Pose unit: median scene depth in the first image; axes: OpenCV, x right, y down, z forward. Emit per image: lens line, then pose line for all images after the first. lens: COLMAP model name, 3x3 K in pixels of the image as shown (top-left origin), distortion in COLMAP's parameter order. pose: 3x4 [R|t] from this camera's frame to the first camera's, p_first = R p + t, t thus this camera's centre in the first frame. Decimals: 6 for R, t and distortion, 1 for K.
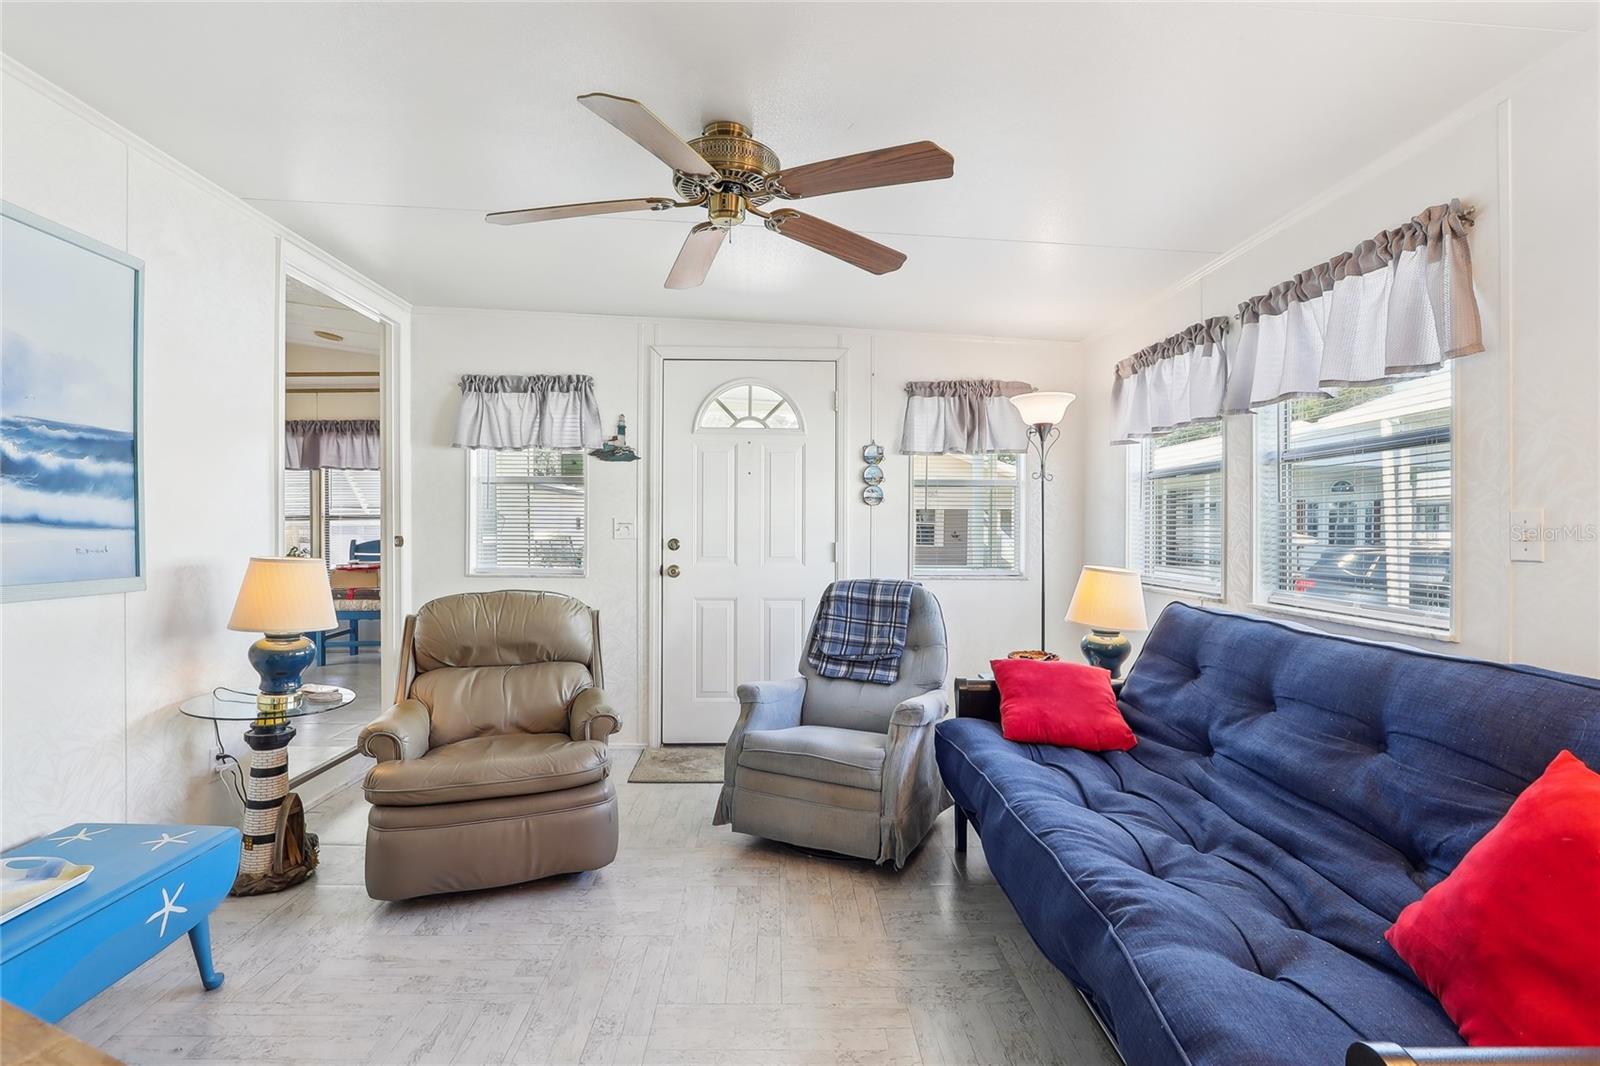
lens RADIAL K [[755.6, 0, 791.9], [0, 755.6, 530.1], [0, 0, 1]] dist [-0.016093, 0.000964]
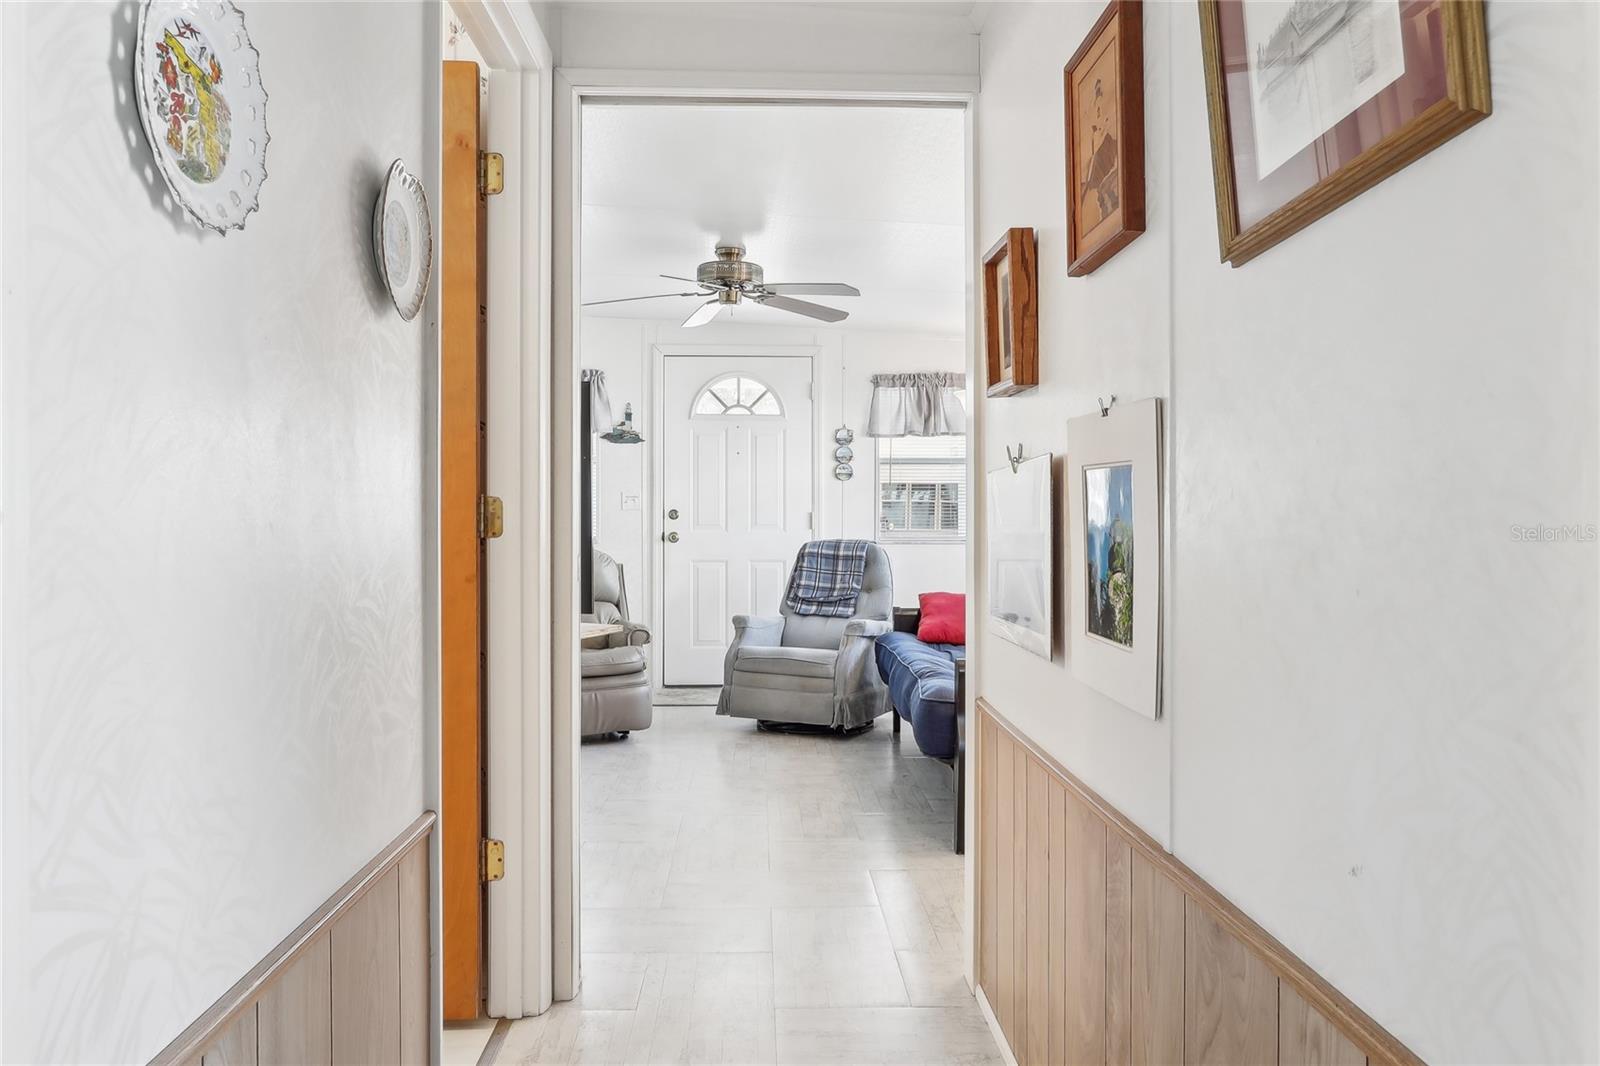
lens RADIAL K [[1078.5, 0, 798.4], [0, 1078.5, 510.5], [0, 0, 1]] dist [0.000035, 0.000037]
pose [[0.999900, -0.003664, 0.013675, 0.016617], [0.003697, 0.999990, -0.002352, 0.021416], [-0.013666, 0.002402, 0.999904, -0.816759]]
